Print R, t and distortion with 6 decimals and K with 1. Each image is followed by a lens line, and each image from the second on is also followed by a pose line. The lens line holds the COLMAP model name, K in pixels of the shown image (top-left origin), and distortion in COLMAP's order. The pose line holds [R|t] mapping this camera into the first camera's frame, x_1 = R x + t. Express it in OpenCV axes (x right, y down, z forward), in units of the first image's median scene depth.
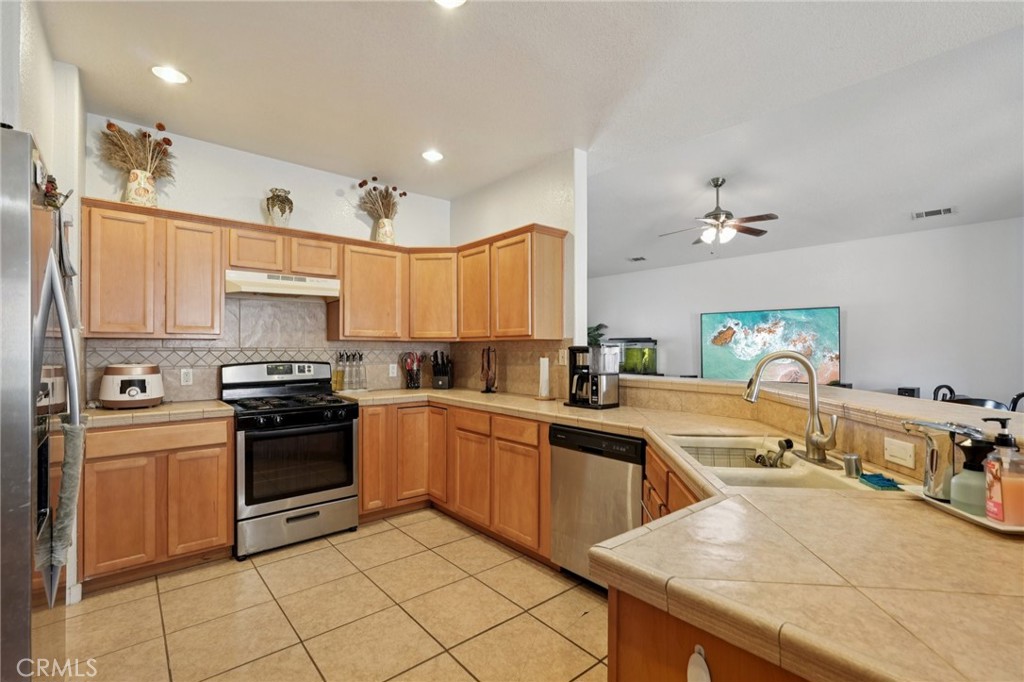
lens RADIAL K [[449.3, 0, 508.2], [0, 449.3, 346.5], [0, 0, 1]] dist [0.001417, 0.000776]
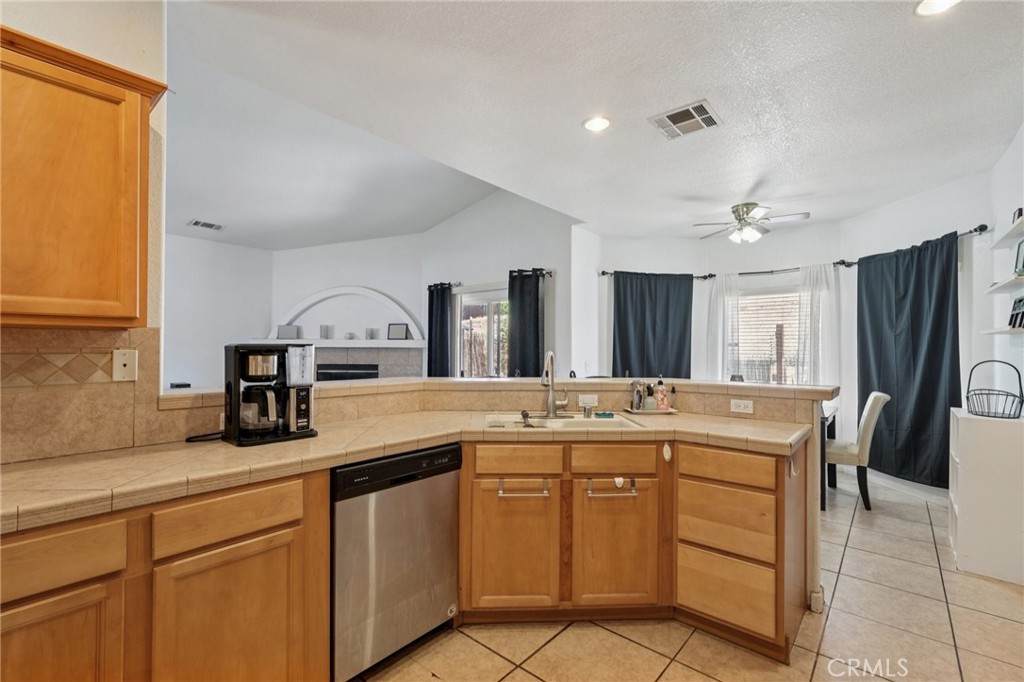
lens RADIAL K [[449.3, 0, 508.2], [0, 449.3, 346.5], [0, 0, 1]] dist [0.001417, 0.000776]
pose [[-0.139730, 0.001499, 0.990188, -0.509505], [-0.012384, 0.999918, -0.003261, 0.000304], [-0.990112, -0.012718, -0.139700, 0.772623]]
